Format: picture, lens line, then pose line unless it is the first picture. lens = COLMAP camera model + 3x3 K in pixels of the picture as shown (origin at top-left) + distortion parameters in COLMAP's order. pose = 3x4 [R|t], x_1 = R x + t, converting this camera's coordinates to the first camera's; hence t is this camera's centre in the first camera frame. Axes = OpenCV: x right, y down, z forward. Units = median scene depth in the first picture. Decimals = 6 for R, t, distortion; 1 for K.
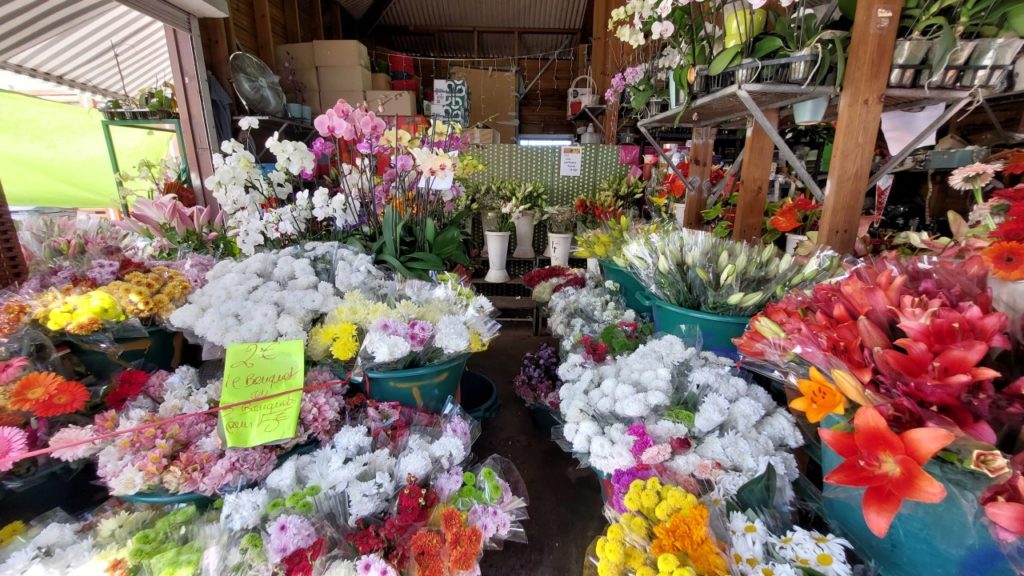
lens RADIAL K [[403.8, 0, 512.8], [0, 403.8, 286.8], [0, 0, 1]] dist [-0.003517, -0.000069]
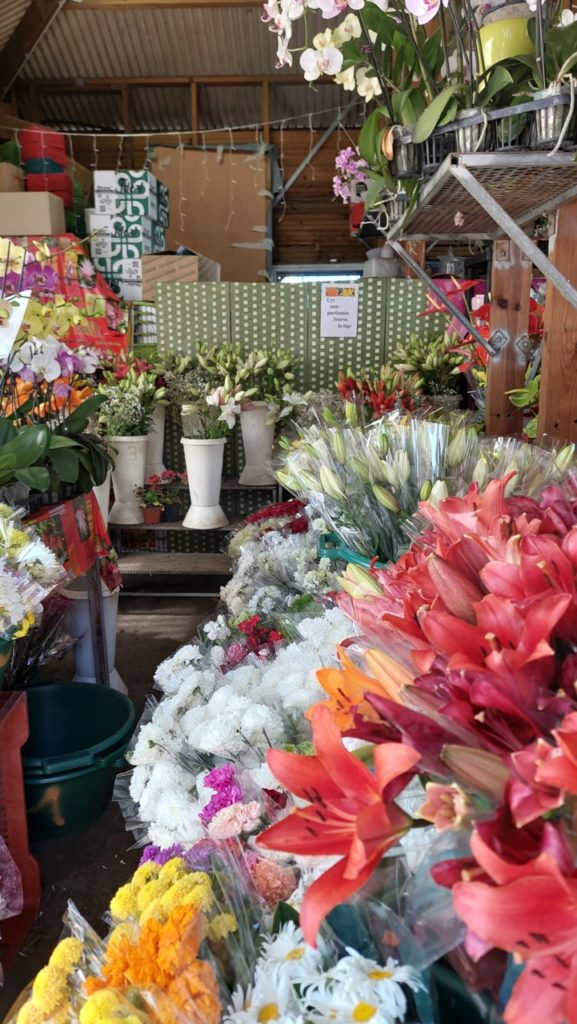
lens RADIAL K [[738.9, 0, 288.8], [0, 738.9, 518.9], [0, 0, 1]] dist [0.044422, -0.022816]
pose [[0.997765, -0.002012, -0.066785, 0.143625], [-0.000476, 0.999307, -0.037226, 0.011885], [0.066813, 0.037175, 0.997073, -0.006088]]
